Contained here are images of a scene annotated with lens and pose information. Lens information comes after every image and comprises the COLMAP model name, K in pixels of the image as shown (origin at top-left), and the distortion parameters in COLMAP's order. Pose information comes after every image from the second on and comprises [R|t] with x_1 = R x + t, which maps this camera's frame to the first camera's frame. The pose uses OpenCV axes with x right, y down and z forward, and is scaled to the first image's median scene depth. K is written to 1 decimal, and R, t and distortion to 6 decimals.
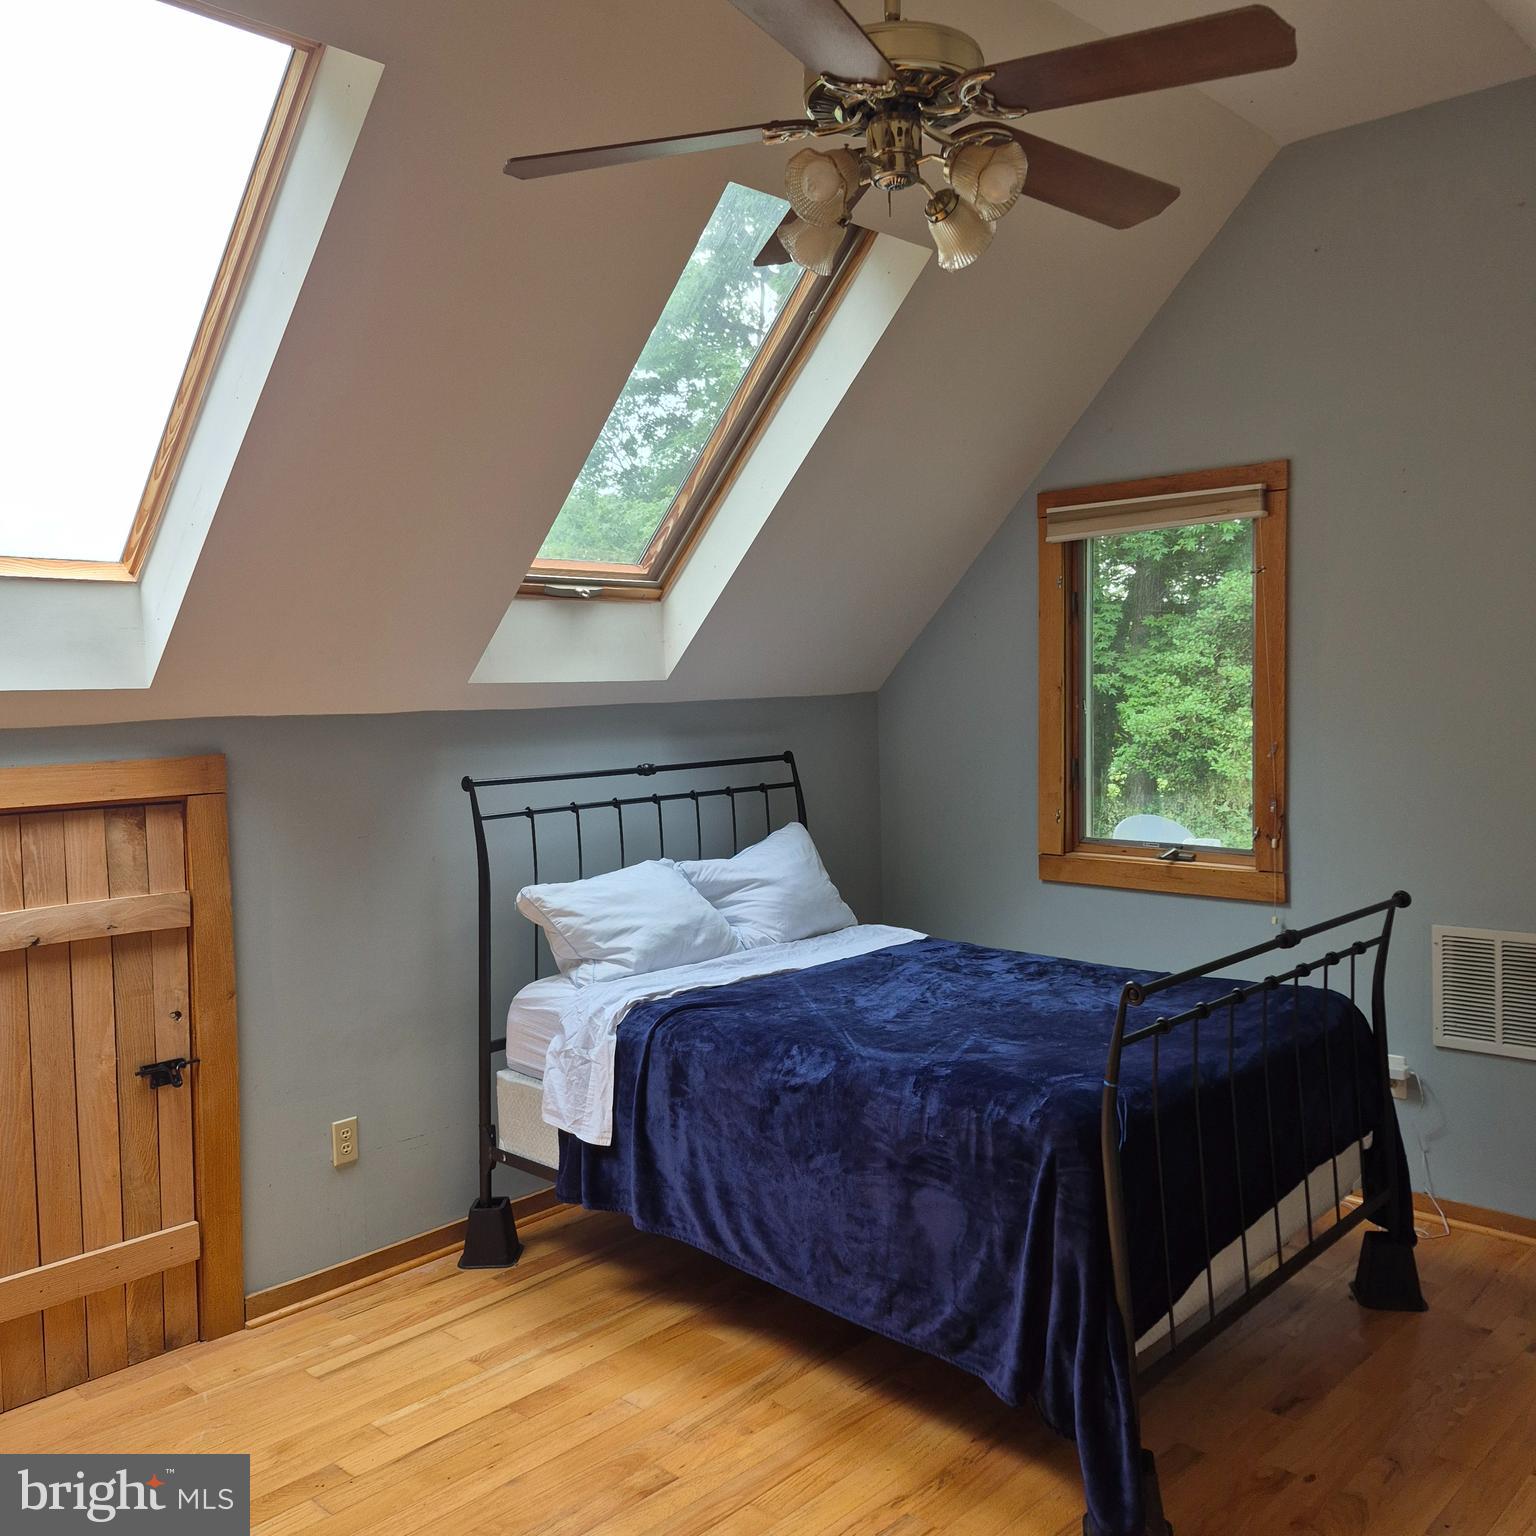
lens RADIAL K [[1413.3, 0, 768.0], [0, 1413.3, 768.0], [0, 0, 1]] dist [0.093280, -0.003505]
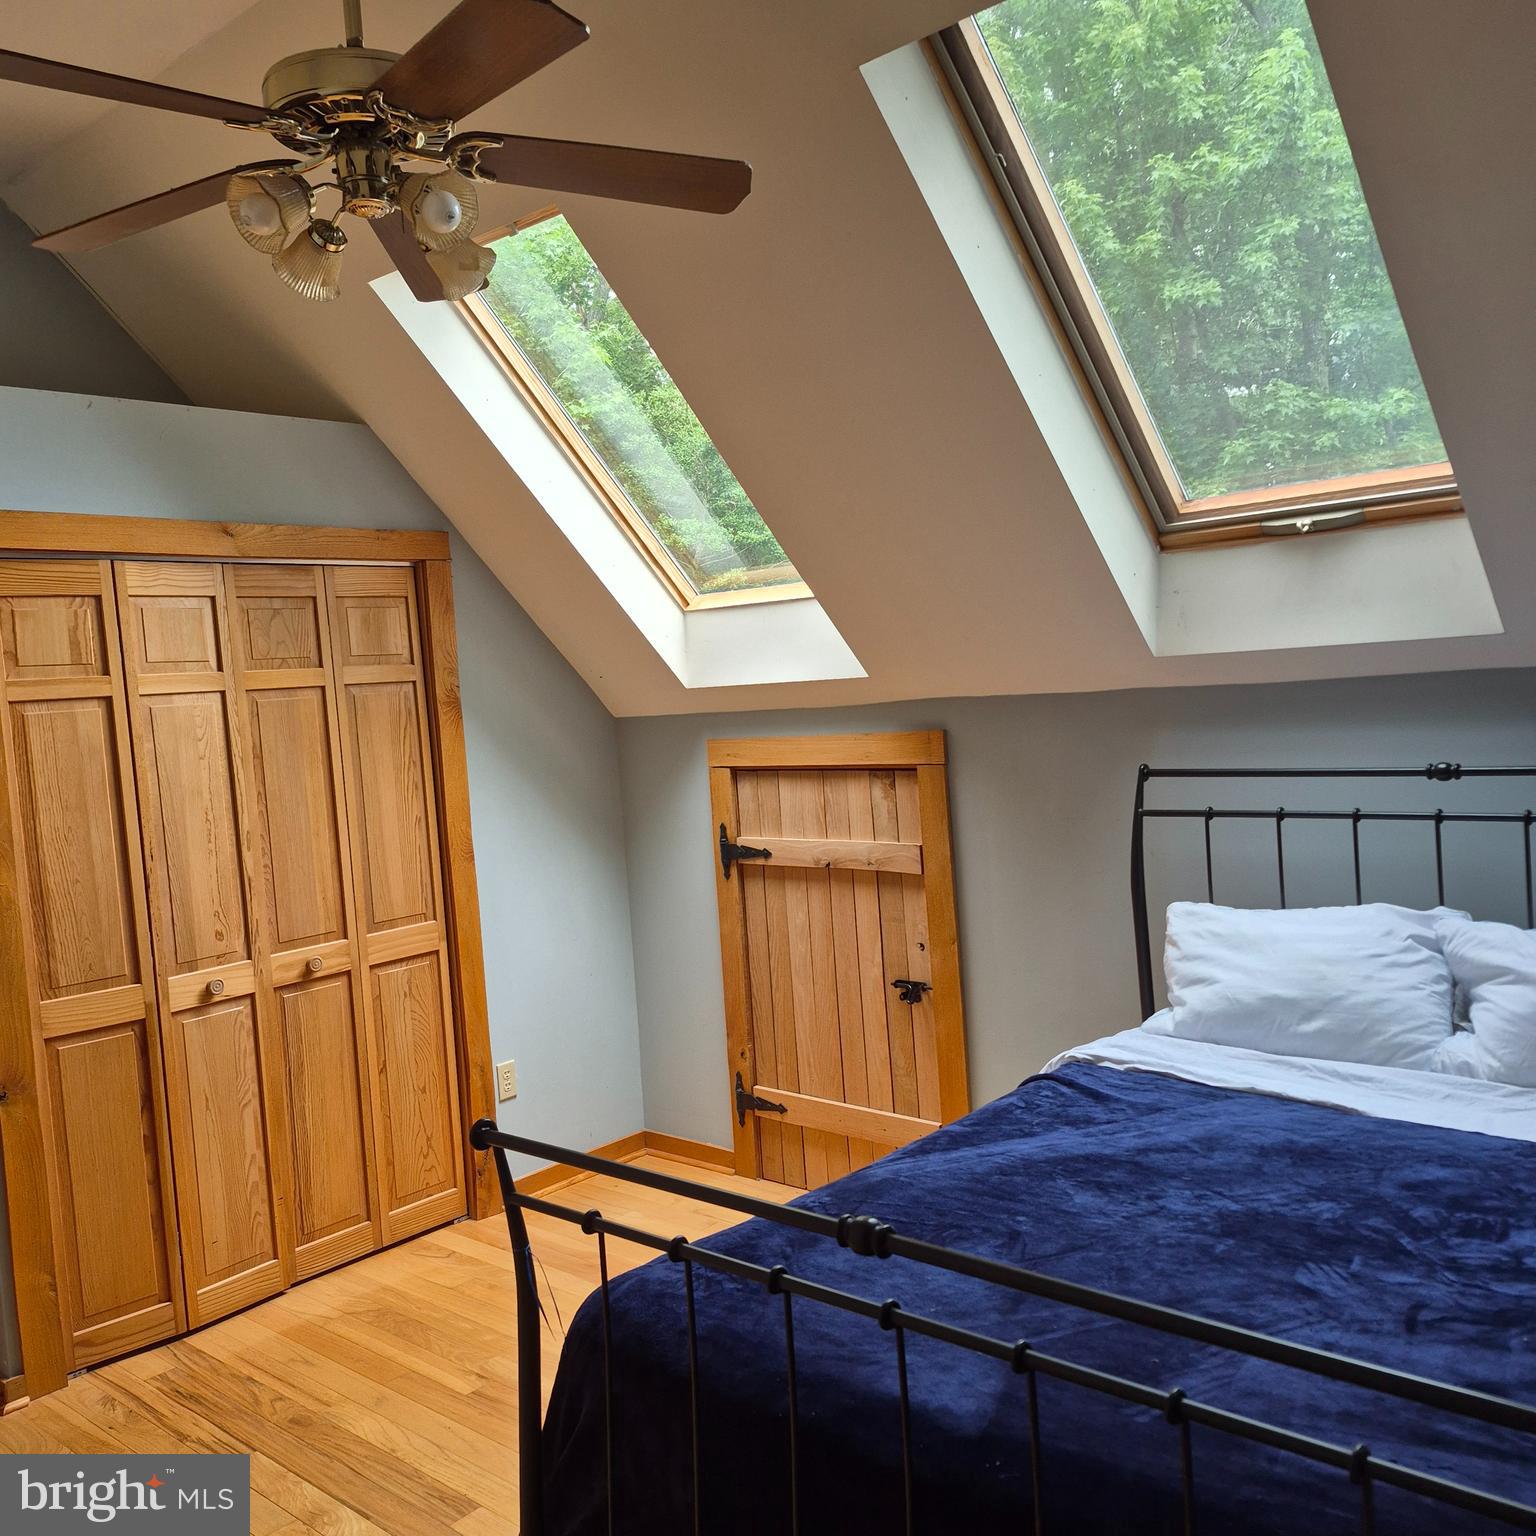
lens RADIAL K [[1413.3, 0, 768.0], [0, 1413.3, 768.0], [0, 0, 1]] dist [0.093280, -0.003505]
pose [[0.013306, 0.083502, -0.996419, 0.753259], [0.005667, 0.996485, 0.083583, -0.075854], [0.999895, -0.006759, 0.012786, 0.863564]]
